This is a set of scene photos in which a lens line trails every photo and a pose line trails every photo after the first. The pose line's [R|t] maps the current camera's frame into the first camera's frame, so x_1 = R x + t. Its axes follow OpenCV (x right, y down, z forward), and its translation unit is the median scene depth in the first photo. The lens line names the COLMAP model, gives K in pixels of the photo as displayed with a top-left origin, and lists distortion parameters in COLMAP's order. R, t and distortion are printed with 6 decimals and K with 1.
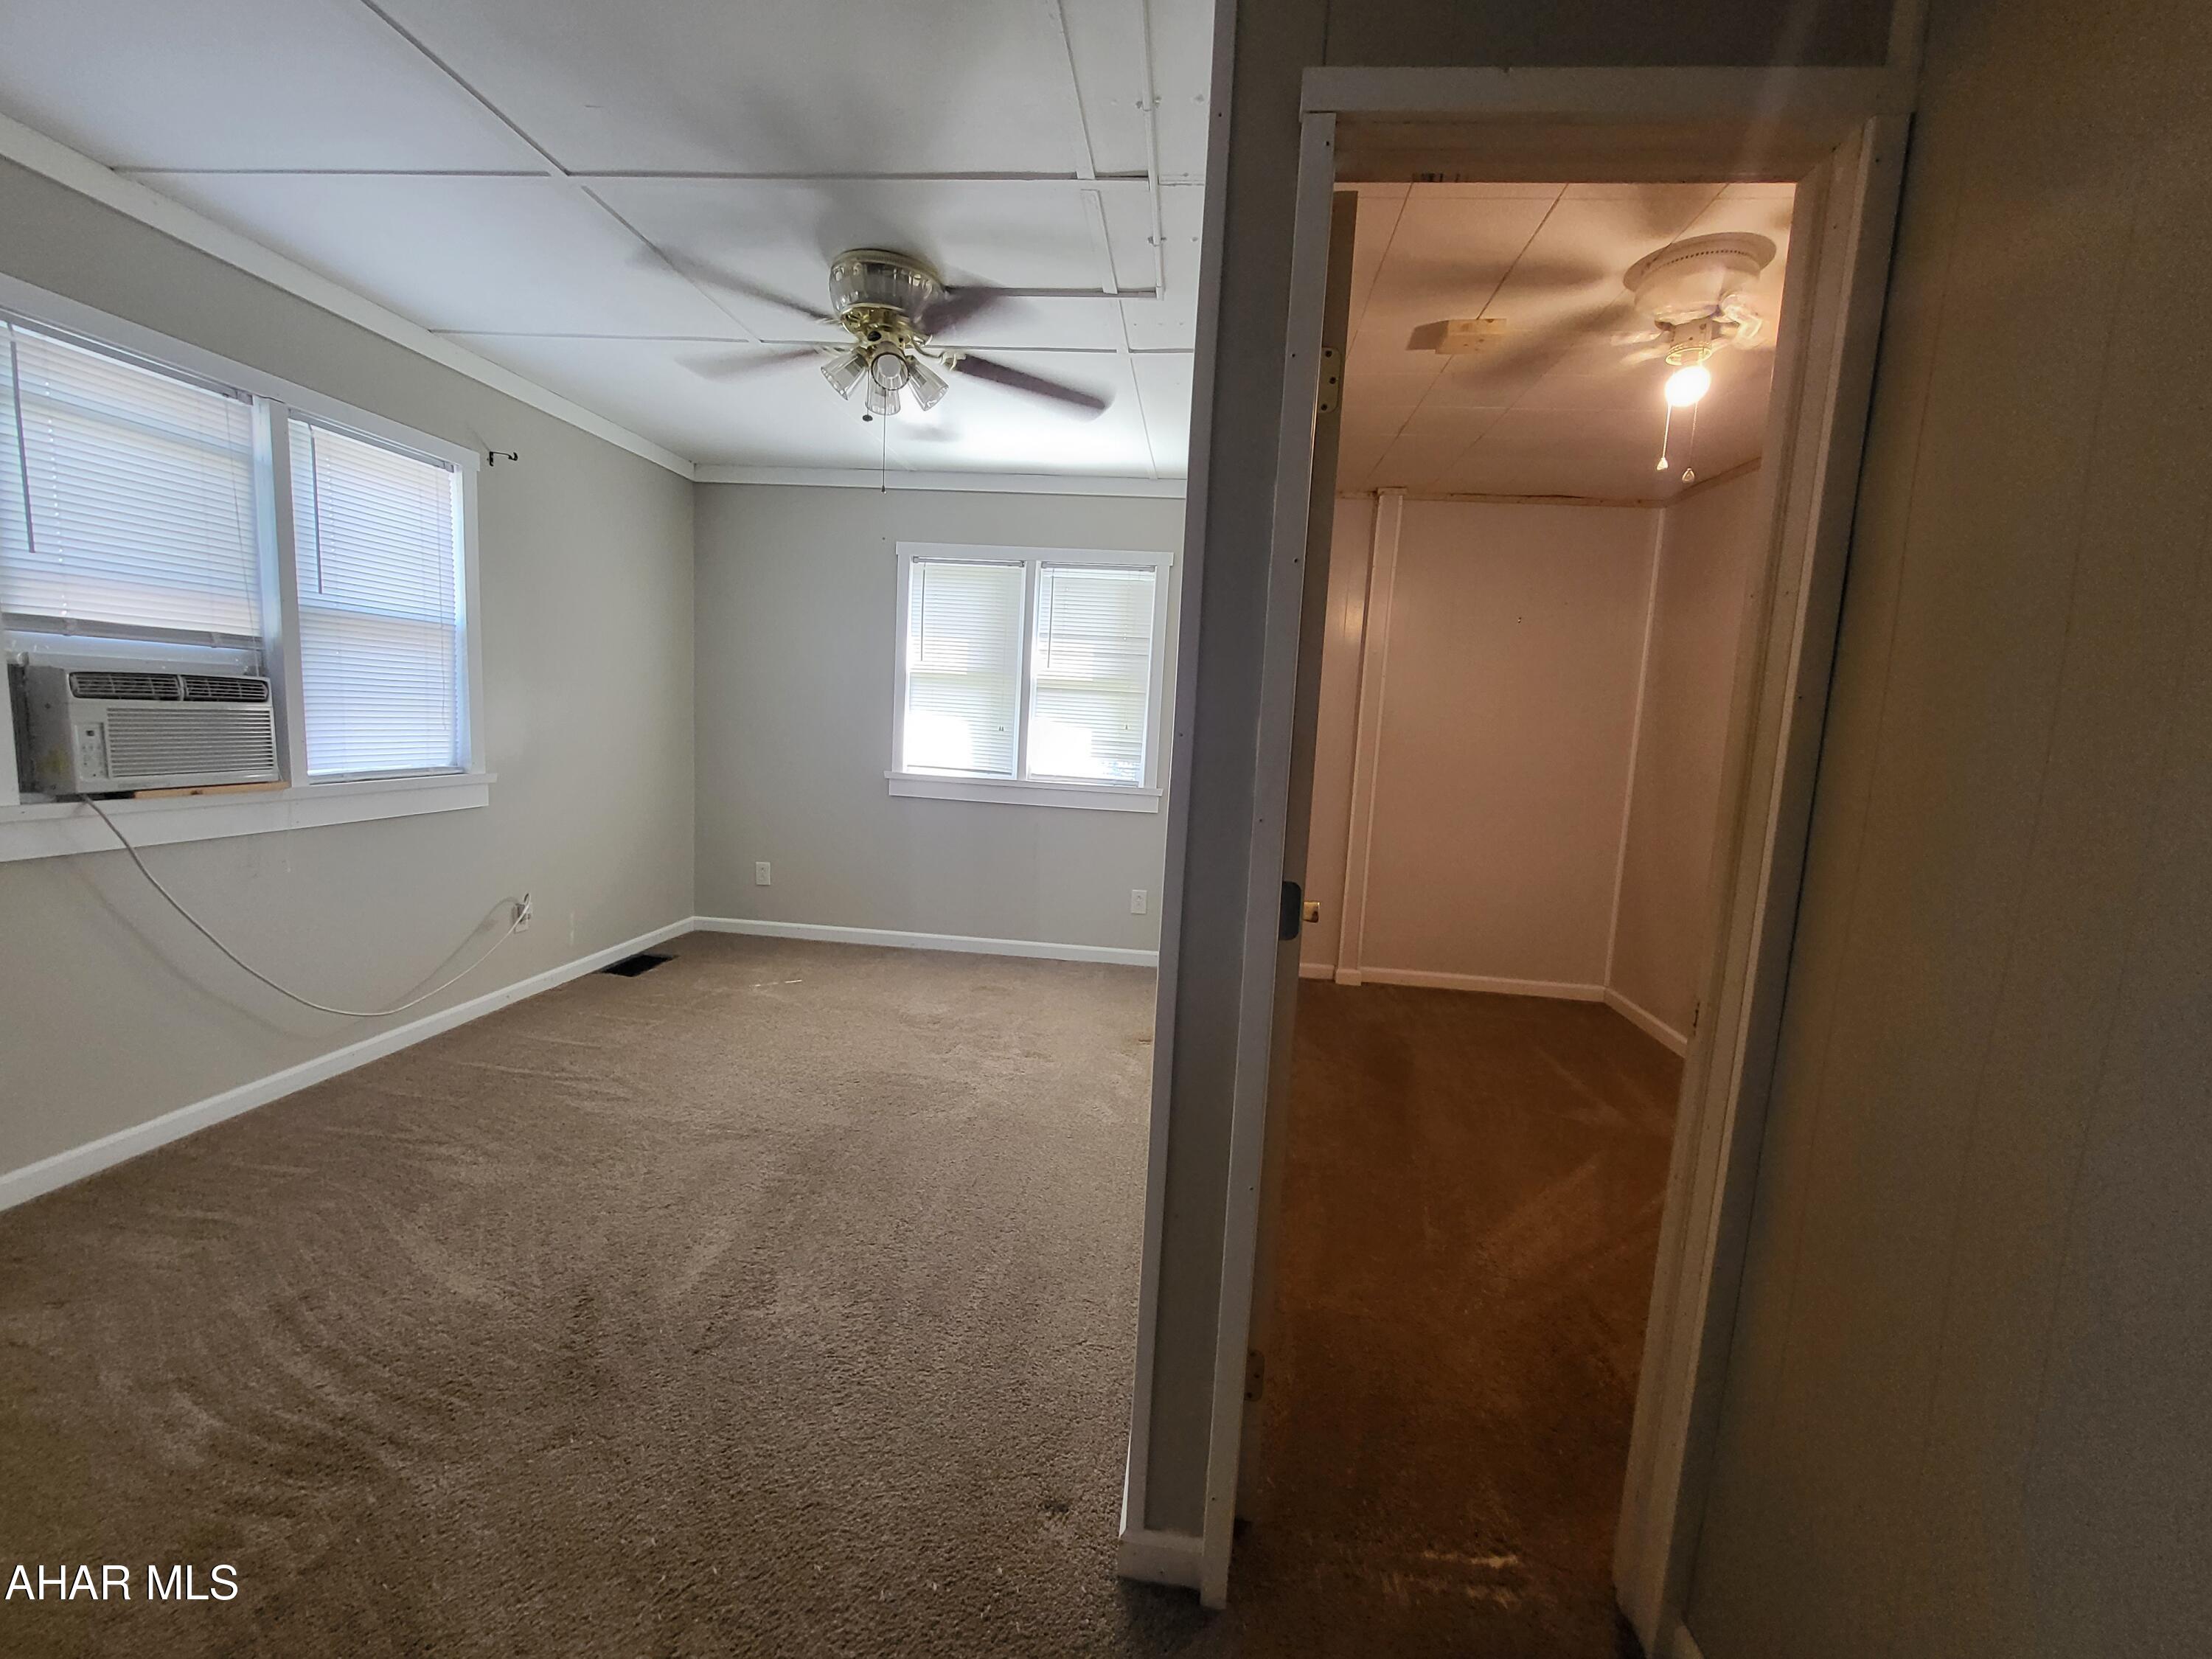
lens RADIAL K [[872.4, 0, 1101.8], [0, 872.4, 821.0], [0, 0, 1]] dist [0.000977, 0.000084]
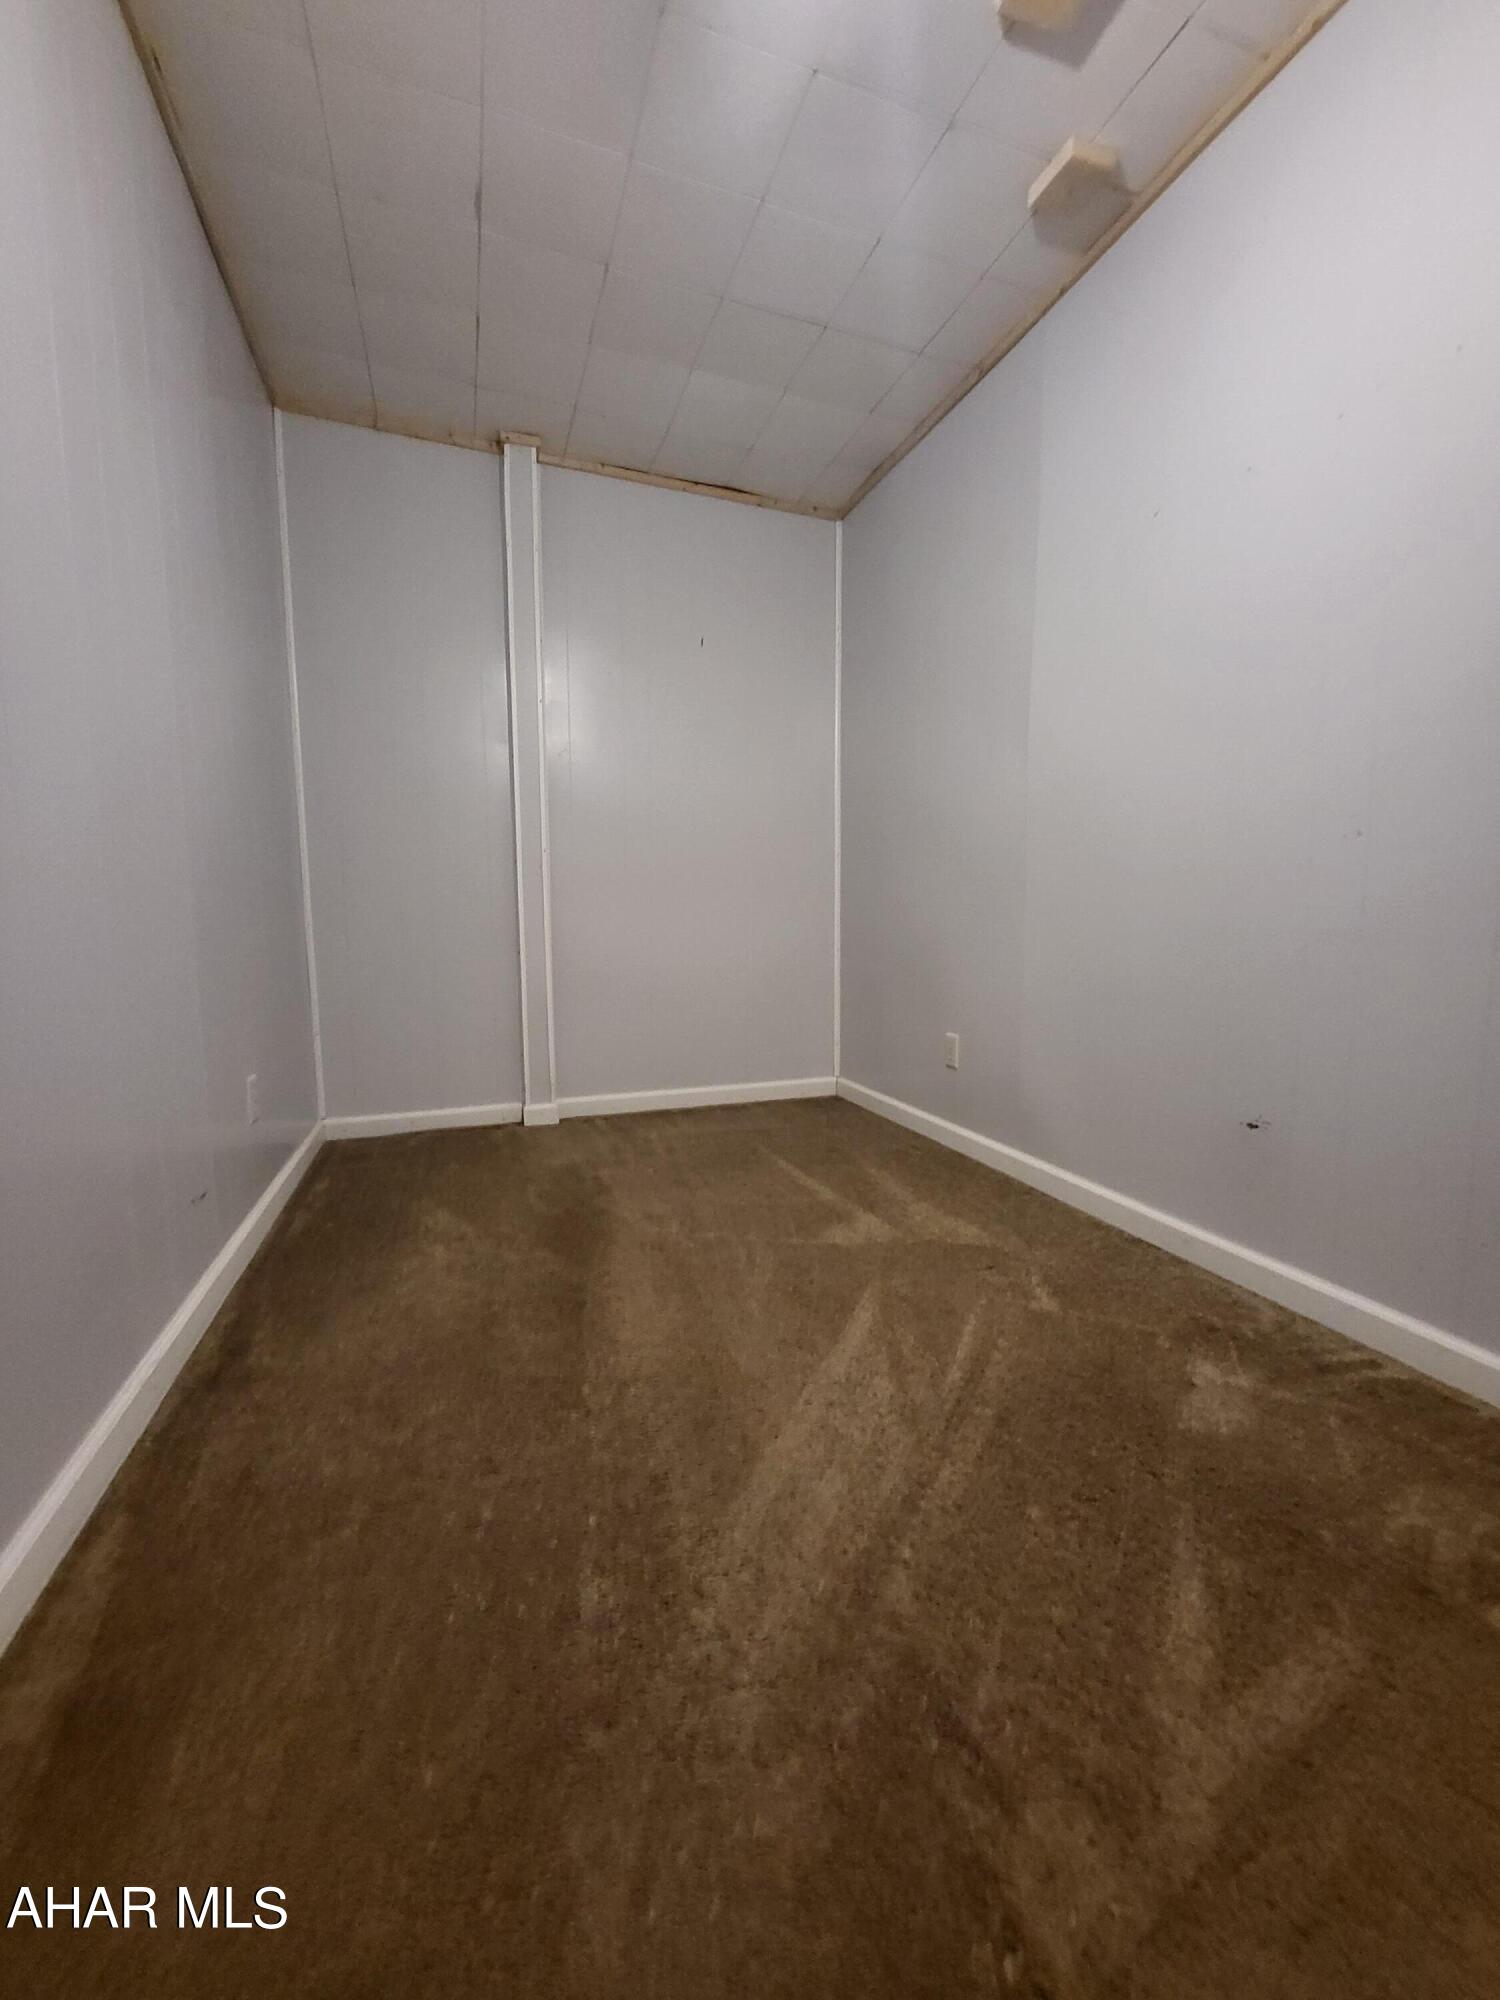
lens RADIAL K [[788.8, 0, 752.6], [0, 788.8, 998.9], [0, 0, 1]] dist [0.000977, 0.000084]
pose [[0.893998, -0.099147, 0.436963, 0.214410], [0.105875, 0.994339, 0.009000, 0.125992], [-0.435382, 0.038217, 0.899434, 0.420870]]
